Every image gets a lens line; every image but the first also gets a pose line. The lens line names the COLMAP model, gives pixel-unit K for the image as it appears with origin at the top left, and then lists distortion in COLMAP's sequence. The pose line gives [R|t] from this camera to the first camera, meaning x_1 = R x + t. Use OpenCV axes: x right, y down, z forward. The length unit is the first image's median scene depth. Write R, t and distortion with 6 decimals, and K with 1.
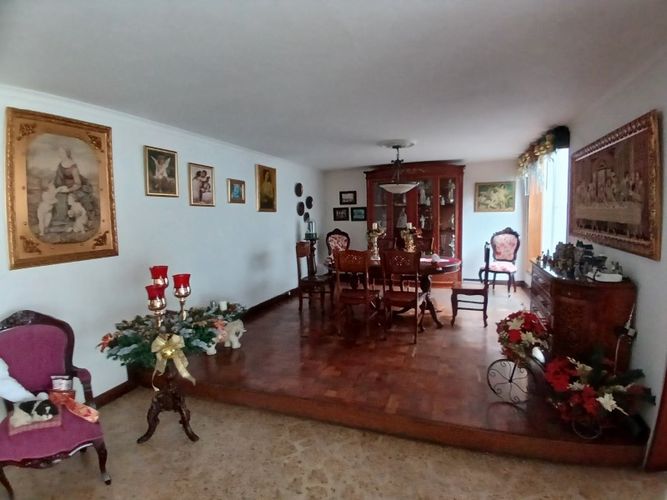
lens RADIAL K [[335.3, 0, 347.0], [0, 335.3, 245.8], [0, 0, 1]] dist [0.040825, -0.073105]
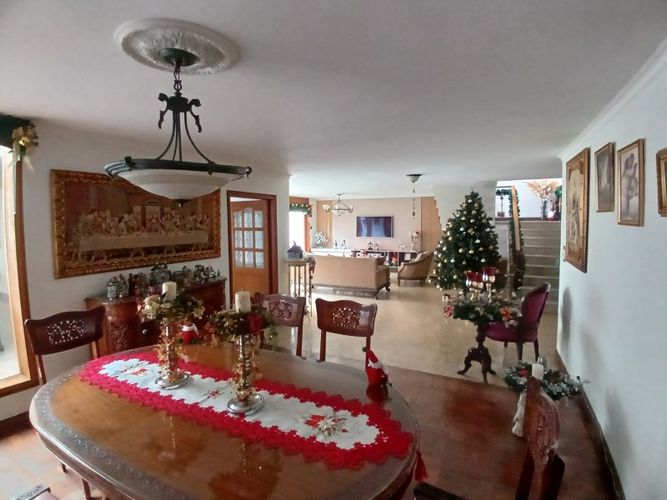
lens RADIAL K [[333.8, 0, 346.8], [0, 333.8, 245.8], [0, 0, 1]] dist [0.036172, -0.072886]
pose [[-0.994581, 0.018587, 0.102288, -0.071000], [0.036097, 0.984418, 0.172098, -0.265461], [-0.097495, 0.174858, -0.979755, 2.146069]]
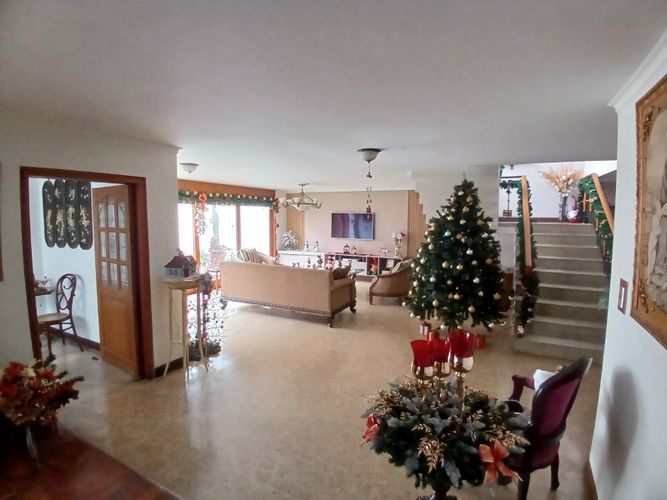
lens RADIAL K [[333.8, 0, 346.8], [0, 333.8, 245.8], [0, 0, 1]] dist [0.036172, -0.072886]
pose [[-0.992147, -0.000323, 0.125073, -0.349375], [0.022610, 0.983059, 0.181890, -0.197139], [-0.123013, 0.183289, -0.975332, 1.417006]]
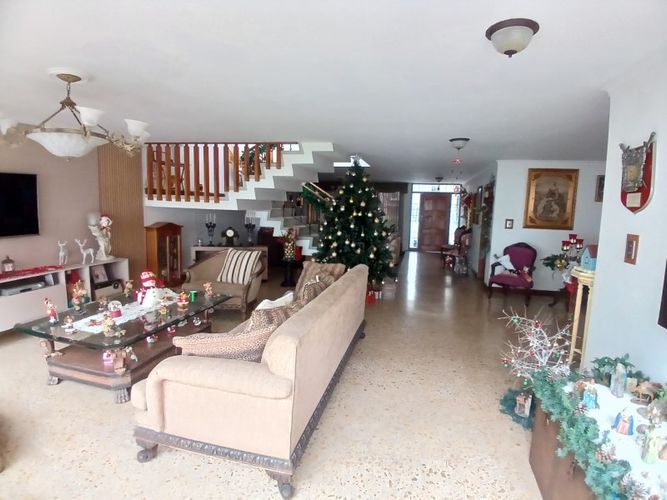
lens RADIAL K [[334.4, 0, 345.8], [0, 334.4, 244.4], [0, 0, 1]] dist [0.039193, -0.071653]
pose [[0.091697, 0.135431, -0.986534, 1.321742], [-0.127942, 0.984099, 0.123205, 0.040050], [0.987534, 0.114921, 0.107567, -0.630082]]
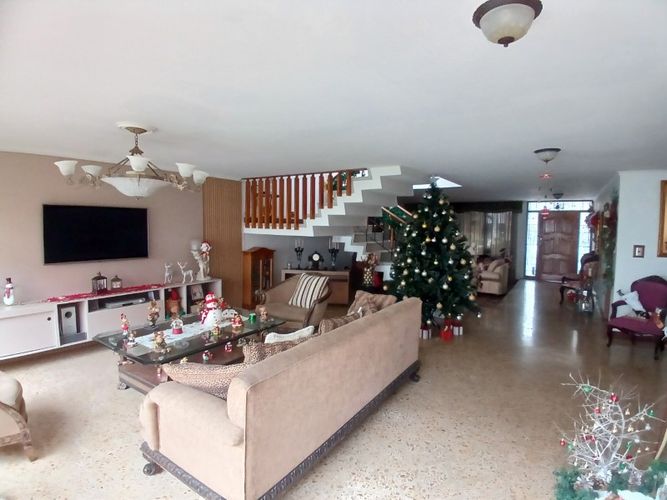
lens RADIAL K [[333.8, 0, 346.8], [0, 333.8, 245.8], [0, 0, 1]] dist [0.036172, -0.072886]
pose [[-0.257965, 0.076658, -0.963108, 1.220235], [-0.101511, 0.989179, 0.105923, -0.013313], [0.960807, 0.125090, -0.247392, -0.363860]]
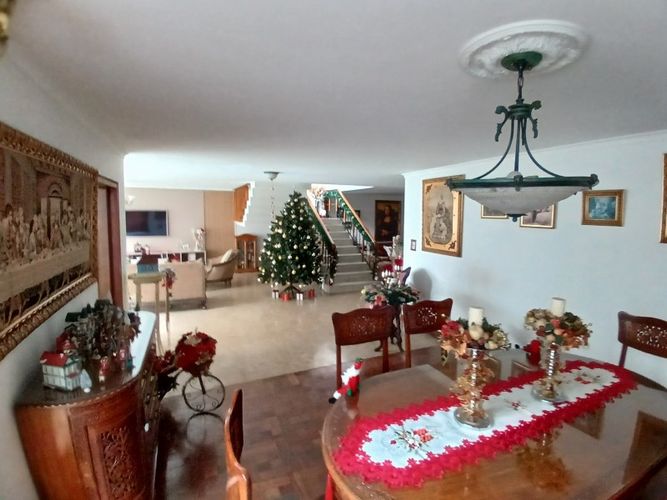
lens RADIAL K [[334.4, 0, 345.8], [0, 334.4, 244.4], [0, 0, 1]] dist [0.039193, -0.071653]
pose [[-0.730212, 0.075419, -0.679046, 0.777428], [-0.062016, 0.982469, 0.175808, -0.281777], [0.680401, 0.170489, -0.712733, 1.825685]]
